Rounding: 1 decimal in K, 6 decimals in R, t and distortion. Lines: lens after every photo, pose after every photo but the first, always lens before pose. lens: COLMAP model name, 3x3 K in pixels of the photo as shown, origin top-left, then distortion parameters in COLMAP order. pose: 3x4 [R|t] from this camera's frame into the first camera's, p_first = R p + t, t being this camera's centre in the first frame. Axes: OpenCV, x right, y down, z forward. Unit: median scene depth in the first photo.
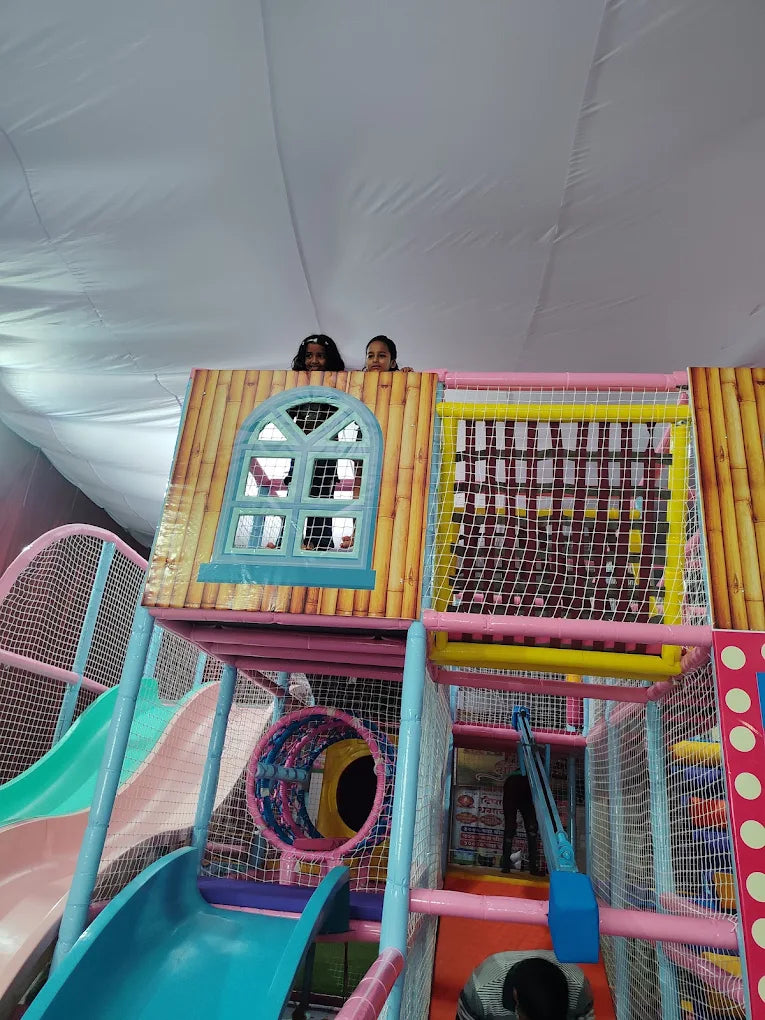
lens RADIAL K [[723.7, 0, 388.7], [0, 723.7, 500.2], [0, 0, 1]] dist [0.056224, -0.002737]
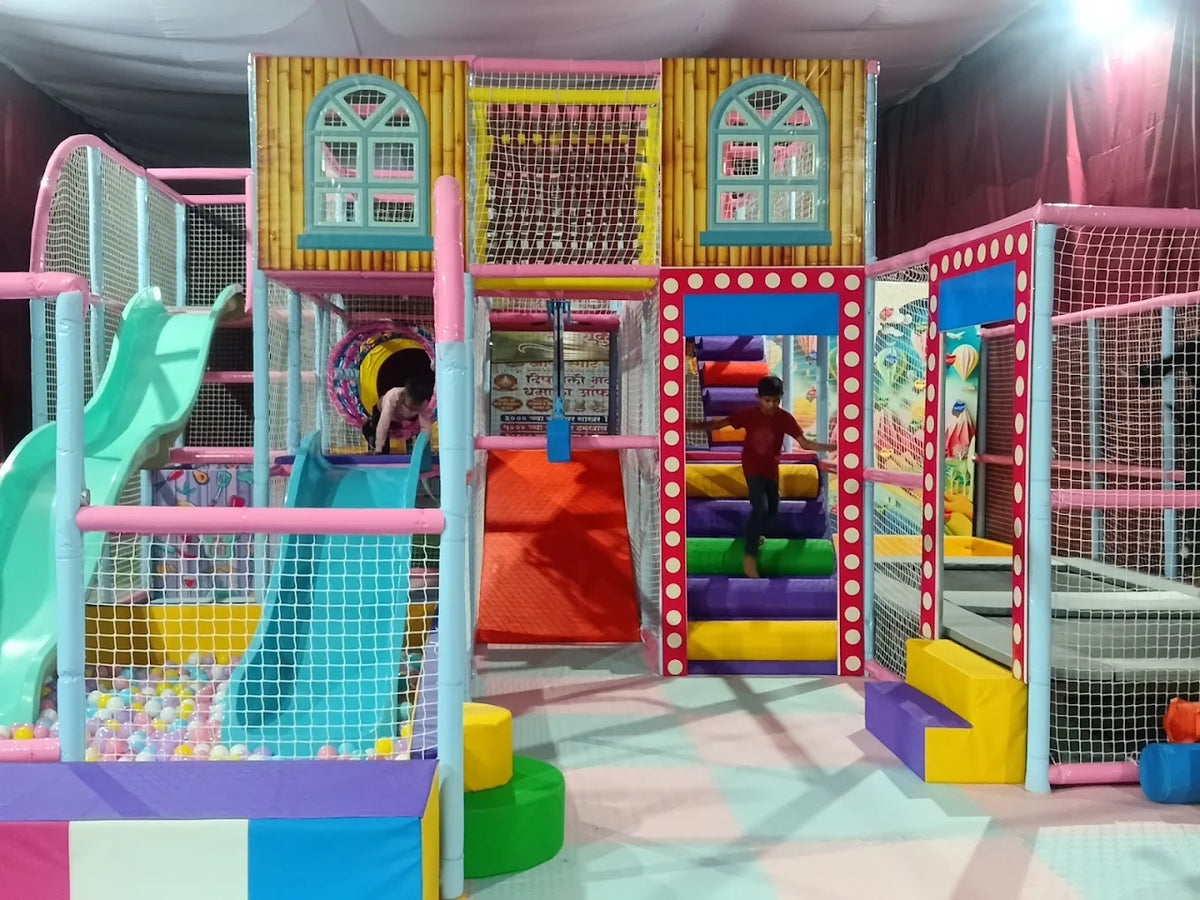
lens RADIAL K [[952.4, 0, 573.1], [0, 952.4, 442.9], [0, 0, 1]] dist [0.068484, -0.042891]
pose [[0.982696, -0.091659, 0.160956, -0.080705], [0.011950, 0.898541, 0.438727, -0.324299], [-0.184839, -0.429212, 0.884088, -0.775160]]
